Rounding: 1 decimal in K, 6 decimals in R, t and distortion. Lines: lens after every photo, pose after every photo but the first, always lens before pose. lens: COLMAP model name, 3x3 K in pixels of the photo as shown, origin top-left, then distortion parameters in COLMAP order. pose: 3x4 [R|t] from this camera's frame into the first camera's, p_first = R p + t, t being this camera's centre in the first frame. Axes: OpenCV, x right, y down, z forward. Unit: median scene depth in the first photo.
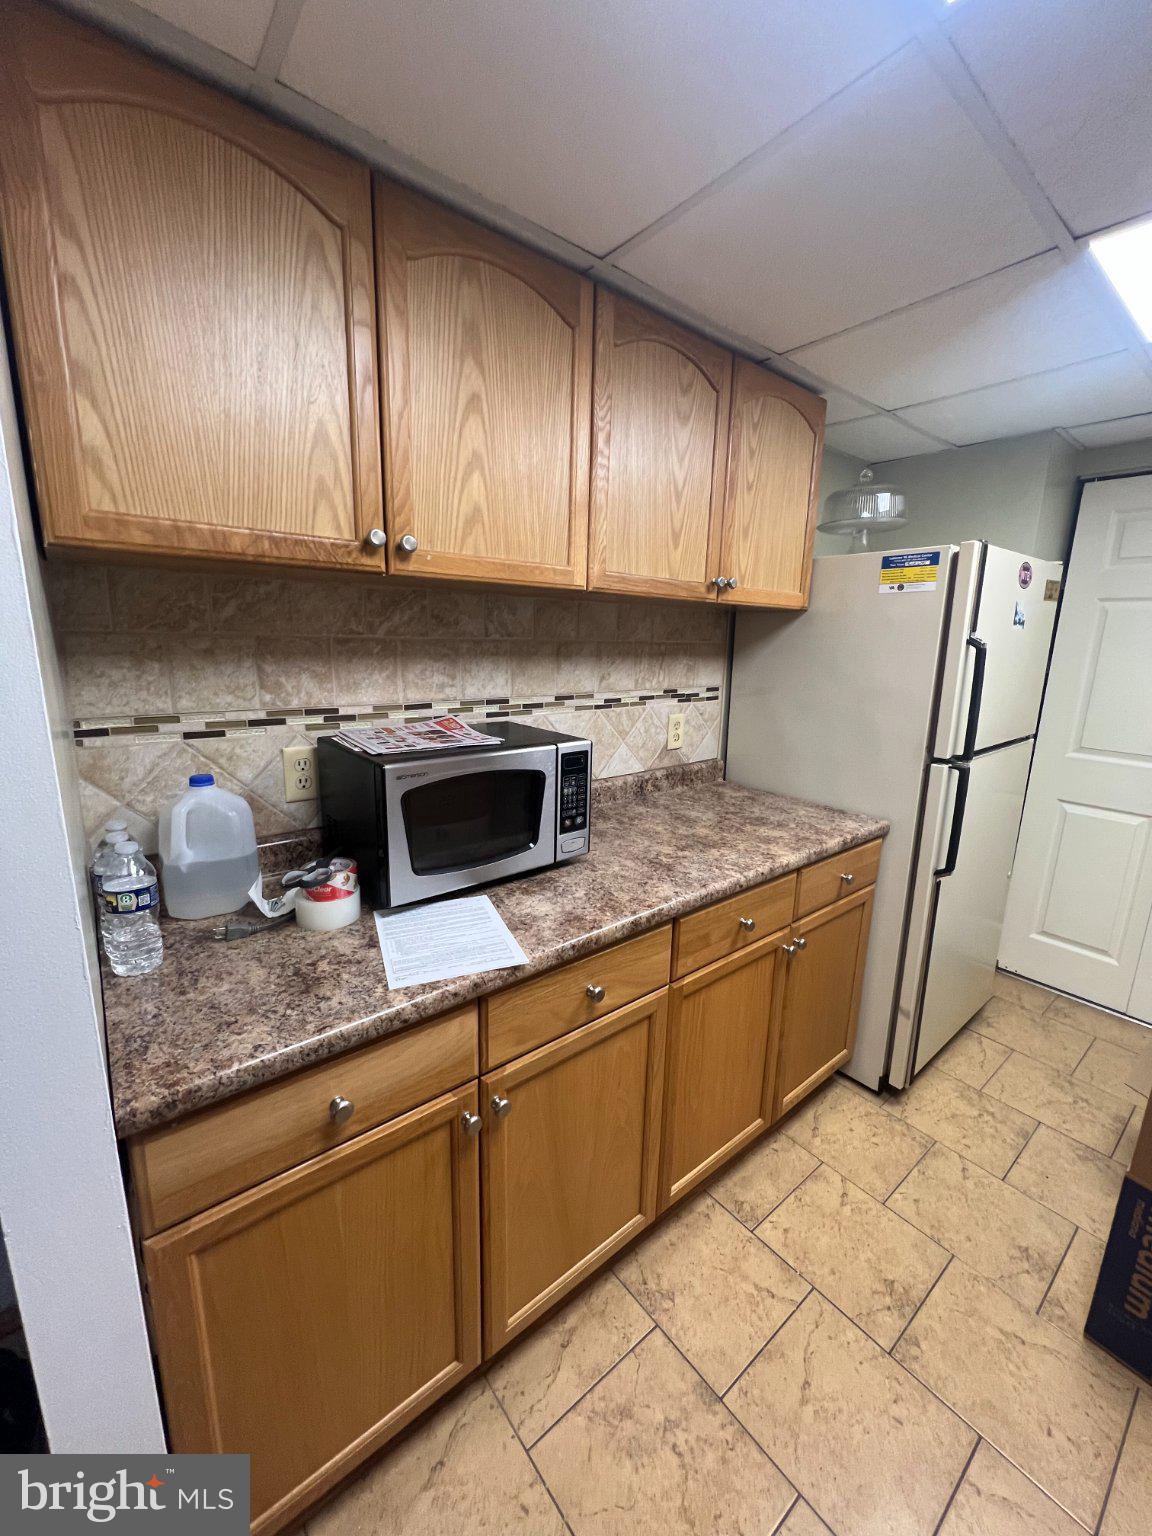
lens RADIAL K [[617.1, 0, 579.2], [0, 617.1, 764.5], [0, 0, 1]] dist [-0.001528, 0.000276]
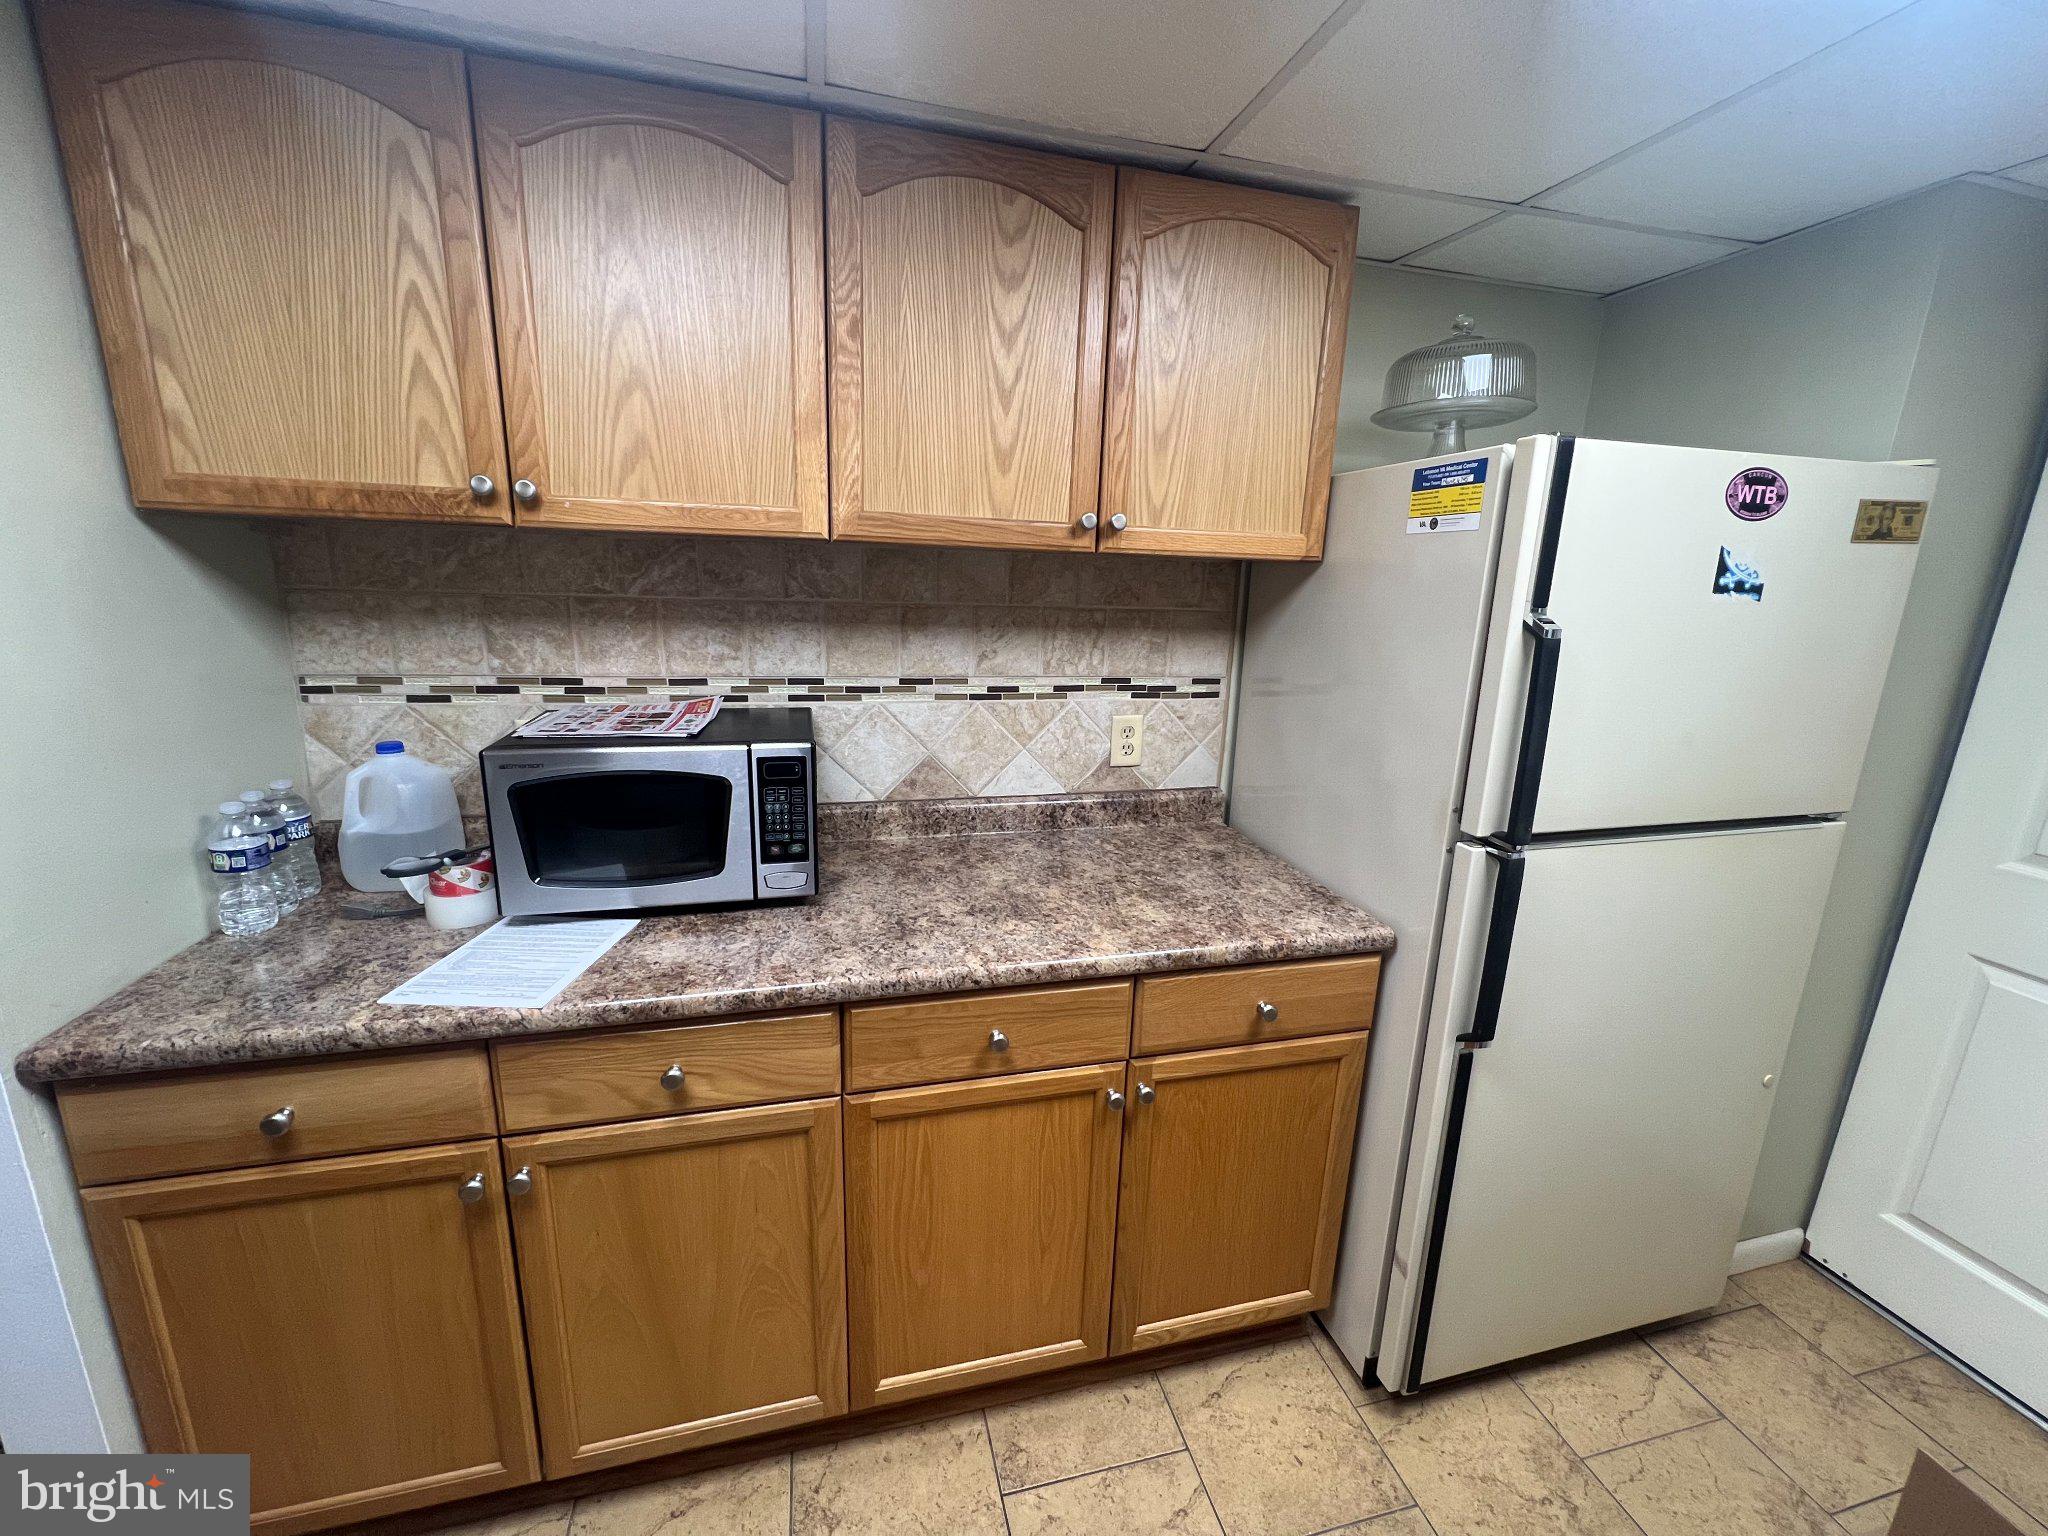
lens RADIAL K [[822.8, 0, 1025.1], [0, 822.8, 762.4], [0, 0, 1]] dist [-0.001528, 0.000276]
pose [[0.906389, 0.103623, -0.409537, 0.633304], [-0.099148, 0.994551, 0.032211, -0.071056], [0.410643, 0.011409, 0.911725, 0.202919]]
